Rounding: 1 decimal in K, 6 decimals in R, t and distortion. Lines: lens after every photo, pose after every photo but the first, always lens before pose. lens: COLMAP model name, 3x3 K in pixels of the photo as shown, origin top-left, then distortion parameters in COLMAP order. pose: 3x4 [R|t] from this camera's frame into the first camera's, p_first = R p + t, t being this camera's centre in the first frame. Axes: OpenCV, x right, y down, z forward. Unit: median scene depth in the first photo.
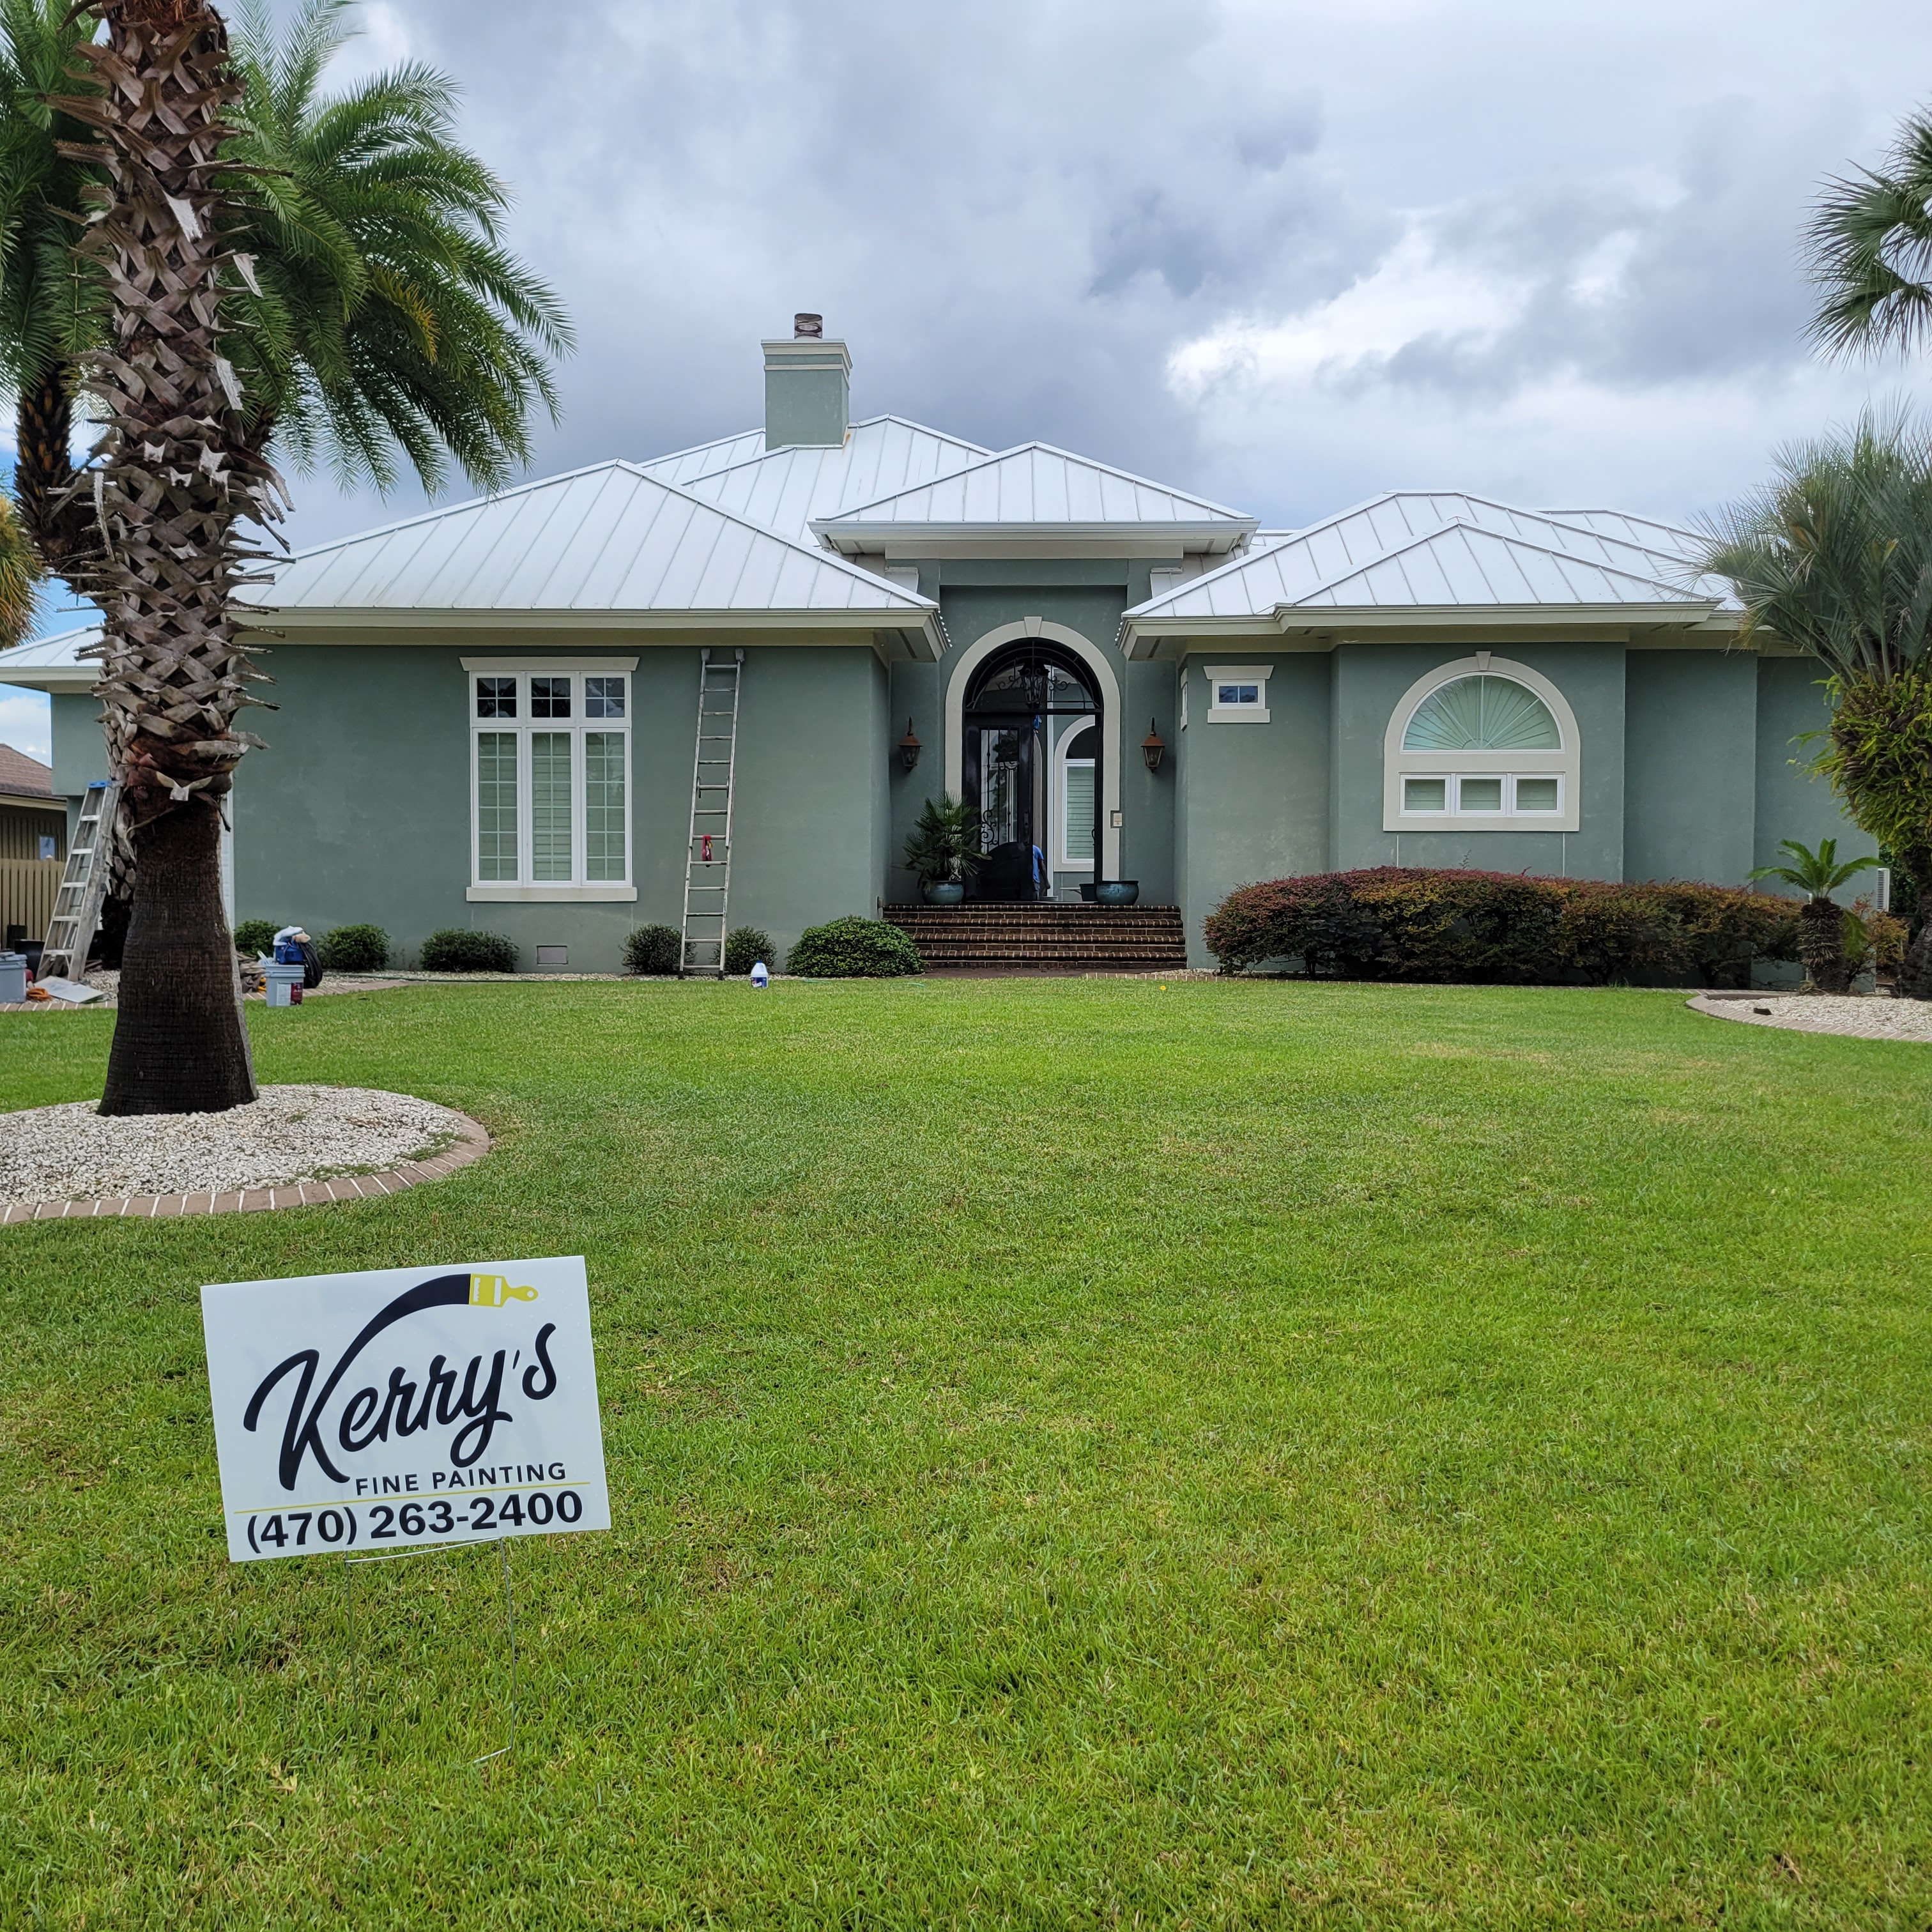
lens RADIAL K [[2316.5, 0, 957.5], [0, 2316.5, 971.0], [0, 0, 1]] dist [0.033646, 0.000000]
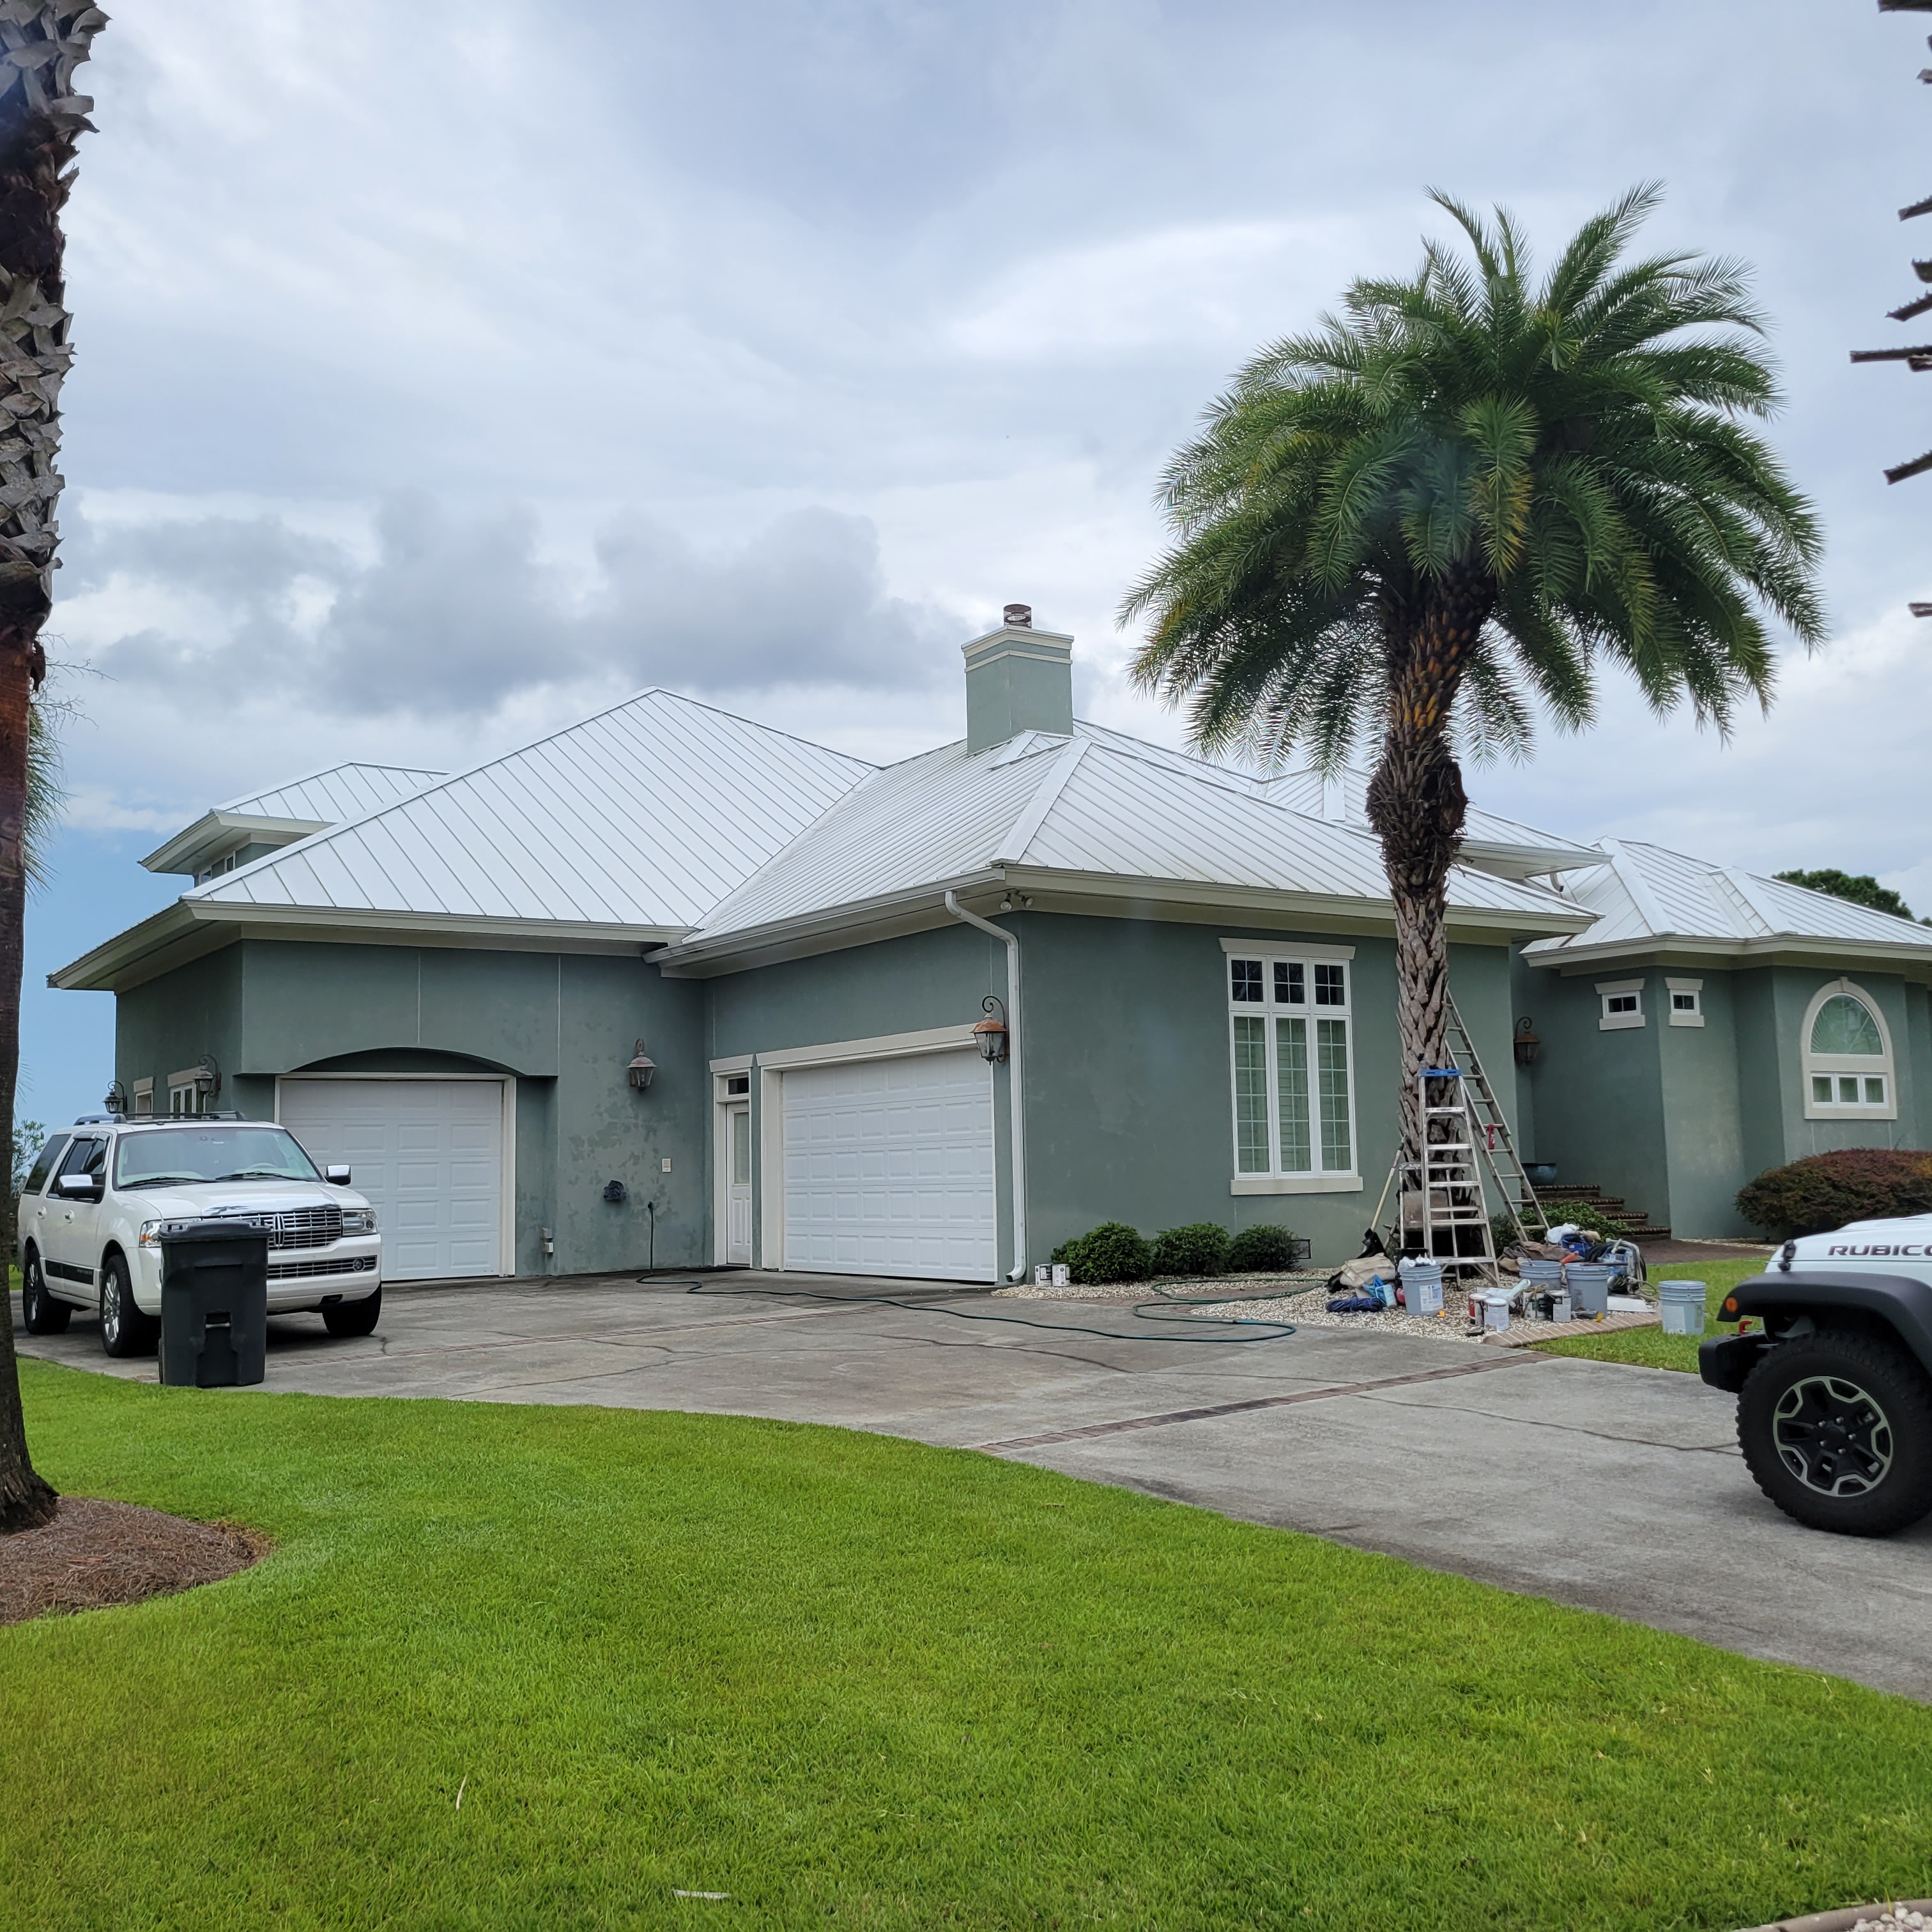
lens RADIAL K [[2136.1, 0, 966.2], [0, 2136.1, 968.3], [0, 0, 1]] dist [0.025239, 0.000000]
pose [[0.810875, 0.042119, 0.583702, -0.814611], [0.033638, 0.992403, -0.118340, -0.022768], [-0.584252, 0.115594, 0.803298, 0.363324]]
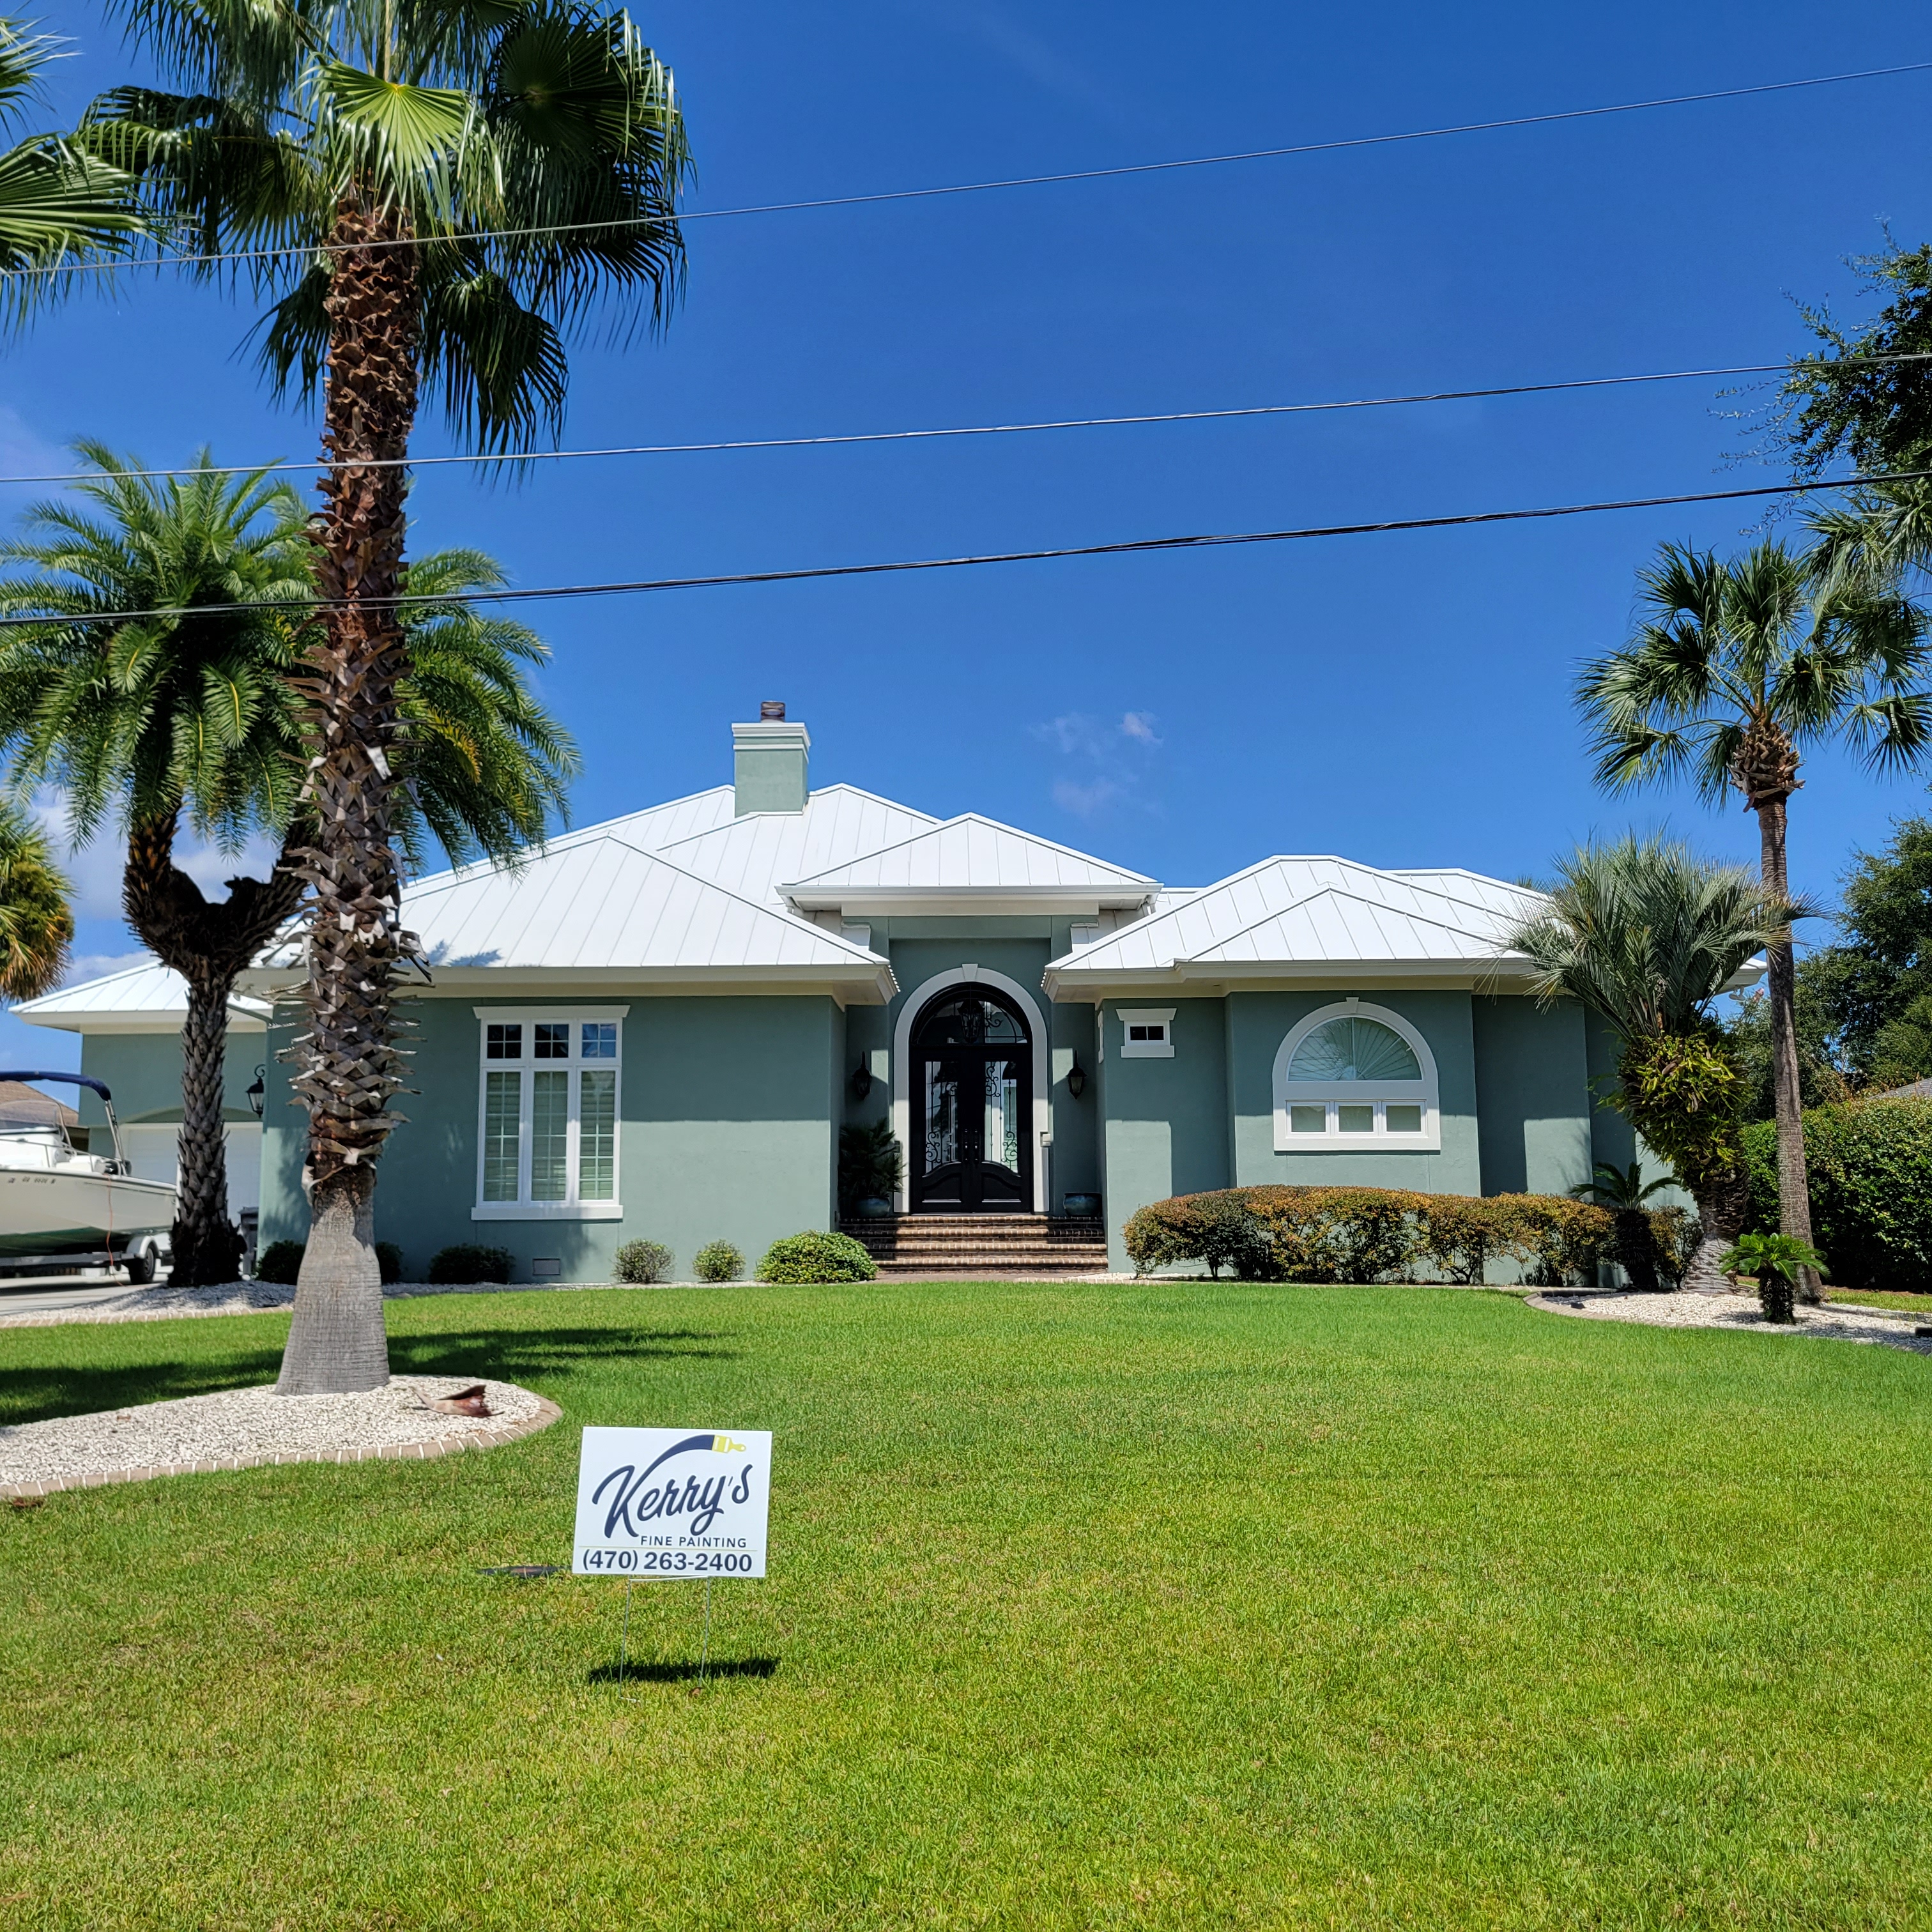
lens RADIAL K [[2136.1, 0, 949.5], [0, 2136.1, 974.7], [0, 0, 1]] dist [0.025239, 0.000000]
pose [[0.999713, -0.007338, 0.022809, -0.001763], [0.010444, 0.990210, -0.139197, -0.000784], [-0.021565, 0.139396, 0.990002, -0.059171]]
